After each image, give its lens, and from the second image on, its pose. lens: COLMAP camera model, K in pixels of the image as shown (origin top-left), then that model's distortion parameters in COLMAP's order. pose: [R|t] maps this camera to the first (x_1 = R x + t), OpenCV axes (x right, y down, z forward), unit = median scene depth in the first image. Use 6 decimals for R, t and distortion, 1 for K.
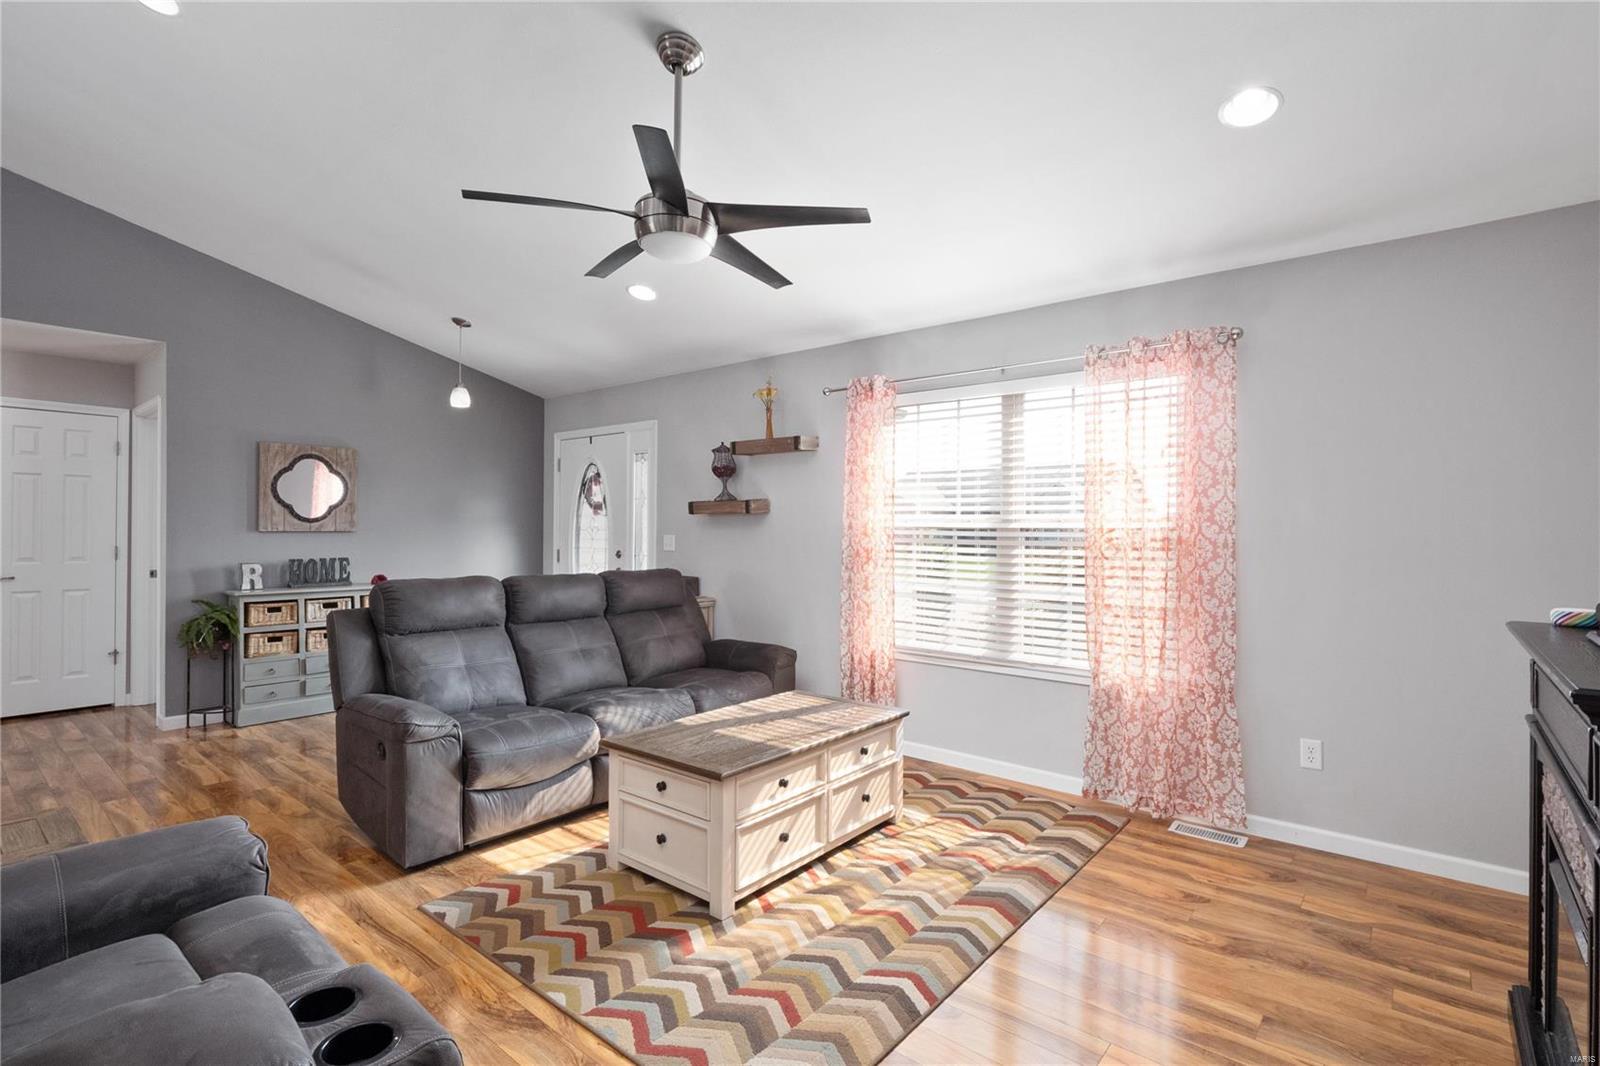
lens RADIAL K [[753.7, 0, 806.9], [0, 753.7, 532.5], [0, 0, 1]] dist [0.014319, -0.002877]
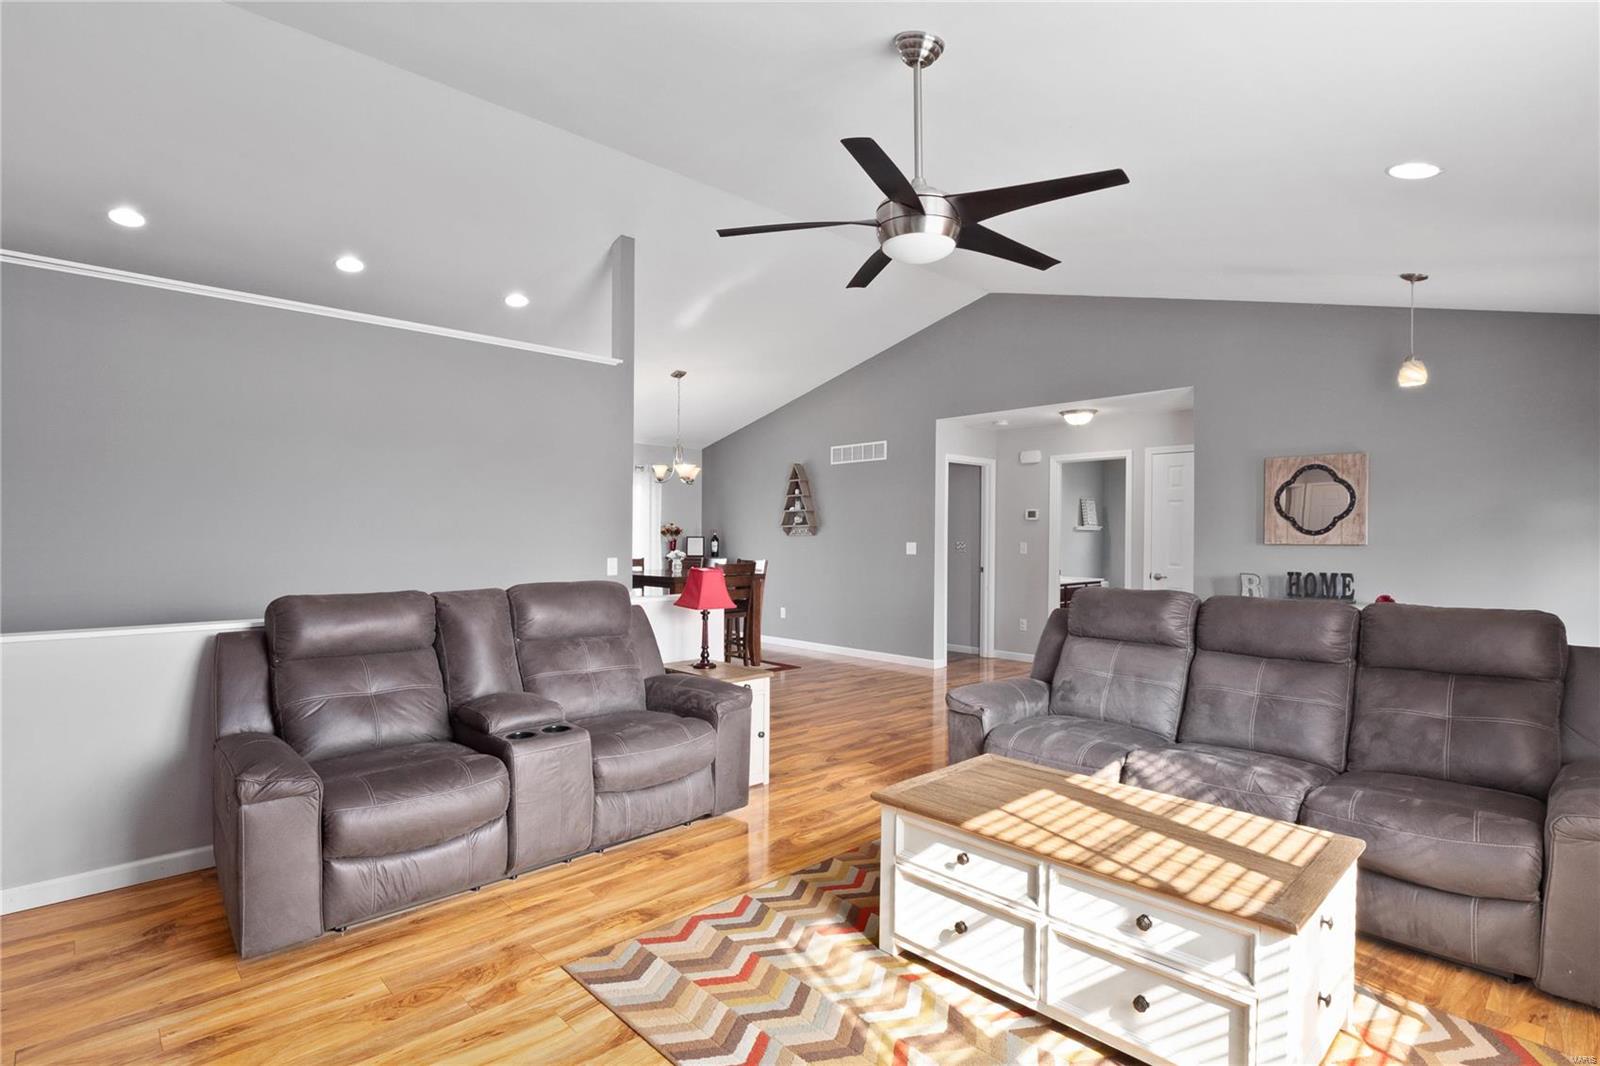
lens RADIAL K [[753.7, 0, 789.1], [0, 753.7, 539.0], [0, 0, 1]] dist [0.014319, -0.002877]
pose [[-0.091851, -0.000408, -0.995773, 0.398603], [-0.011372, 0.999935, 0.000640, -0.001352], [0.995708, 0.011383, -0.091849, 0.454651]]
